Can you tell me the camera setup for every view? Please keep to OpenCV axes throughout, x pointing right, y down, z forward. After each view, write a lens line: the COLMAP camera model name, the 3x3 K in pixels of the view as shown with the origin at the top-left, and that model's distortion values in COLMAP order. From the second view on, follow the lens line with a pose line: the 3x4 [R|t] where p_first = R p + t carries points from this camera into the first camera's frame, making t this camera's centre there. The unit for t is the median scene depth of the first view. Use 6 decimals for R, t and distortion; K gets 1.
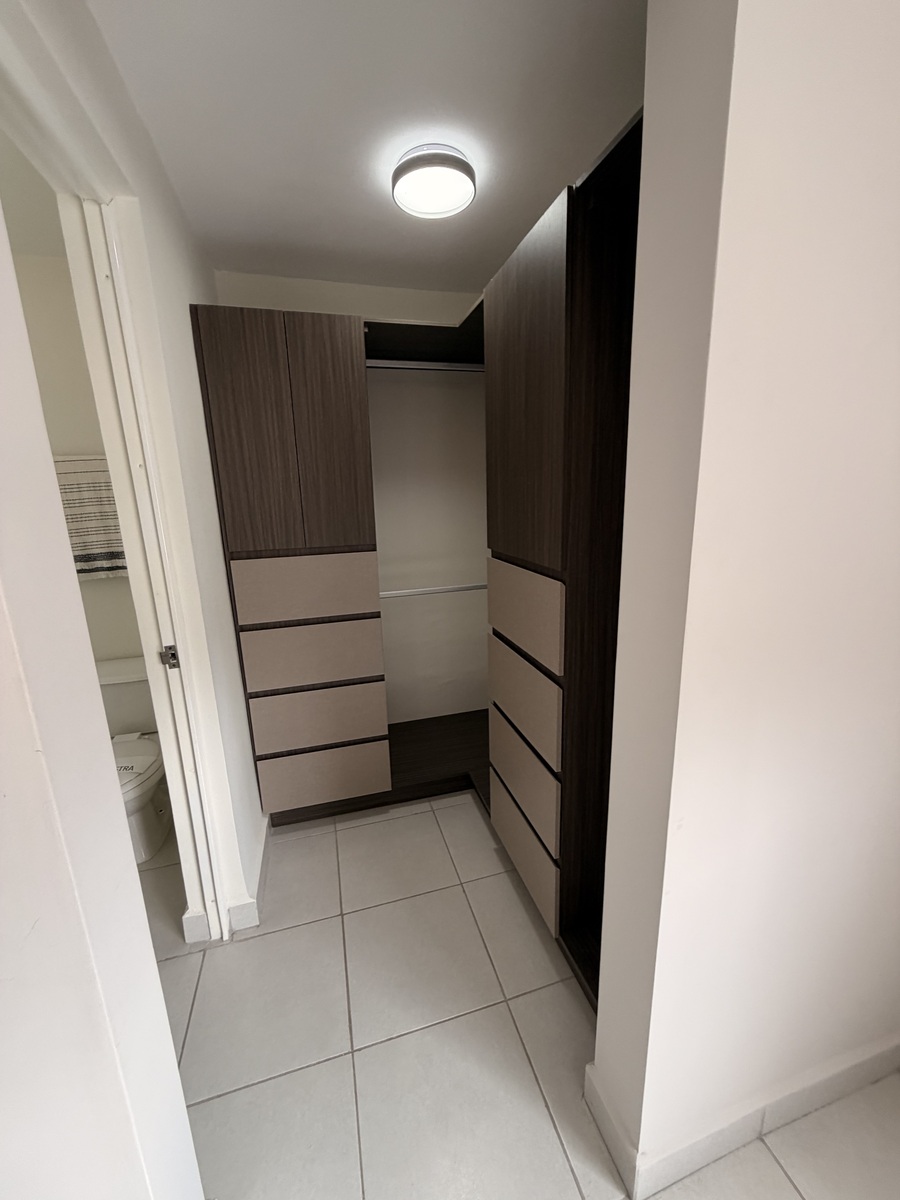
lens RADIAL K [[479.4, 0, 450.4], [0, 479.4, 596.7], [0, 0, 1]] dist [0.000695, 0.000128]
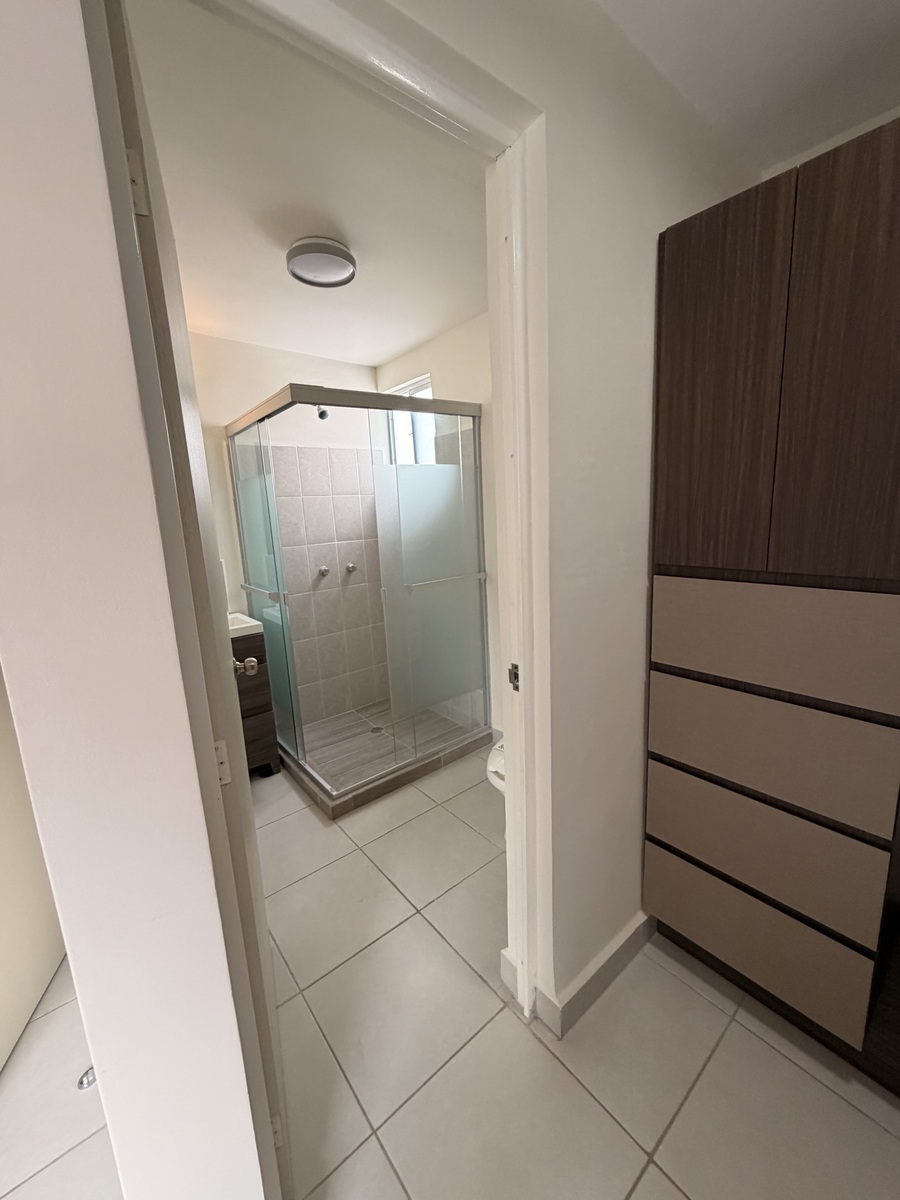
lens RADIAL K [[479.4, 0, 450.4], [0, 479.4, 596.7], [0, 0, 1]] dist [0.000695, 0.000128]
pose [[0.394755, 0.181784, -0.900624, 0.096244], [-0.165243, 0.978295, 0.125033, -0.083361], [0.903805, 0.099464, 0.416226, 0.402916]]
